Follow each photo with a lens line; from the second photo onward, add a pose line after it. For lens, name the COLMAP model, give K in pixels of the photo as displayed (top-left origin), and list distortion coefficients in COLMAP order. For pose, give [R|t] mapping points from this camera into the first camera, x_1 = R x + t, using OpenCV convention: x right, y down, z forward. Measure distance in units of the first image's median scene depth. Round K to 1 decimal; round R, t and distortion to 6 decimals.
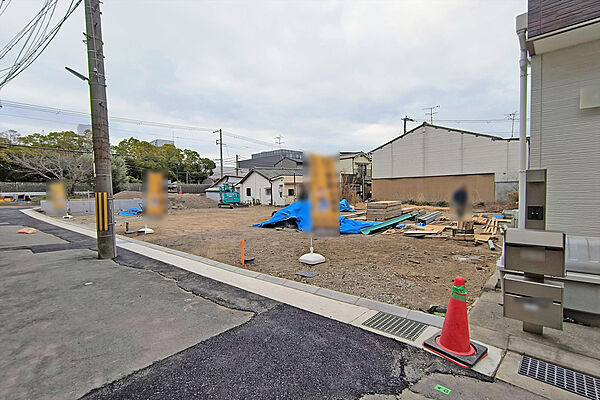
lens RADIAL K [[273.7, 0, 299.3], [0, 273.7, 204.0], [0, 0, 1]] dist [-0.003443, 0.001663]
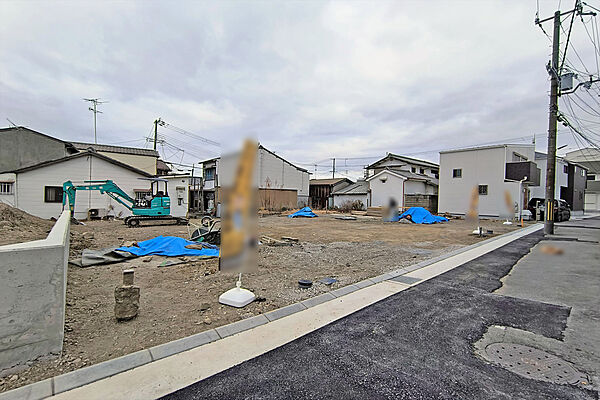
lens RADIAL K [[273.7, 0, 302.4], [0, 273.7, 202.7], [0, 0, 1]] dist [-0.003443, 0.001663]
pose [[0.129539, 0.008174, 0.991541, -2.601881], [0.026731, 0.999574, -0.011732, -0.054698], [-0.991214, 0.028025, 0.129265, 2.236030]]
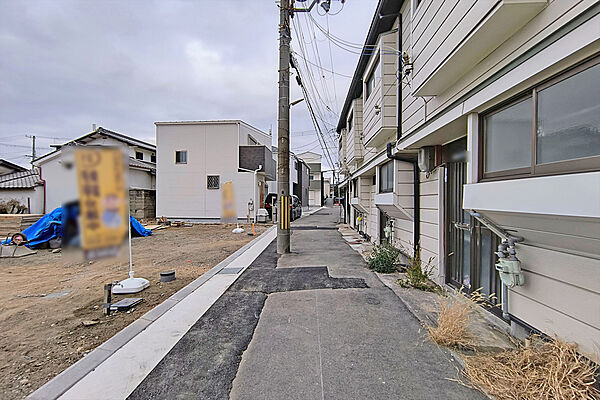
lens RADIAL K [[273.7, 0, 300.0], [0, 273.7, 202.8], [0, 0, 1]] dist [-0.003443, 0.001663]
pose [[-0.611872, 0.011618, 0.790872, -1.472586], [0.049584, 0.998489, 0.023694, -0.036637], [-0.789401, 0.053712, -0.611523, 1.445404]]
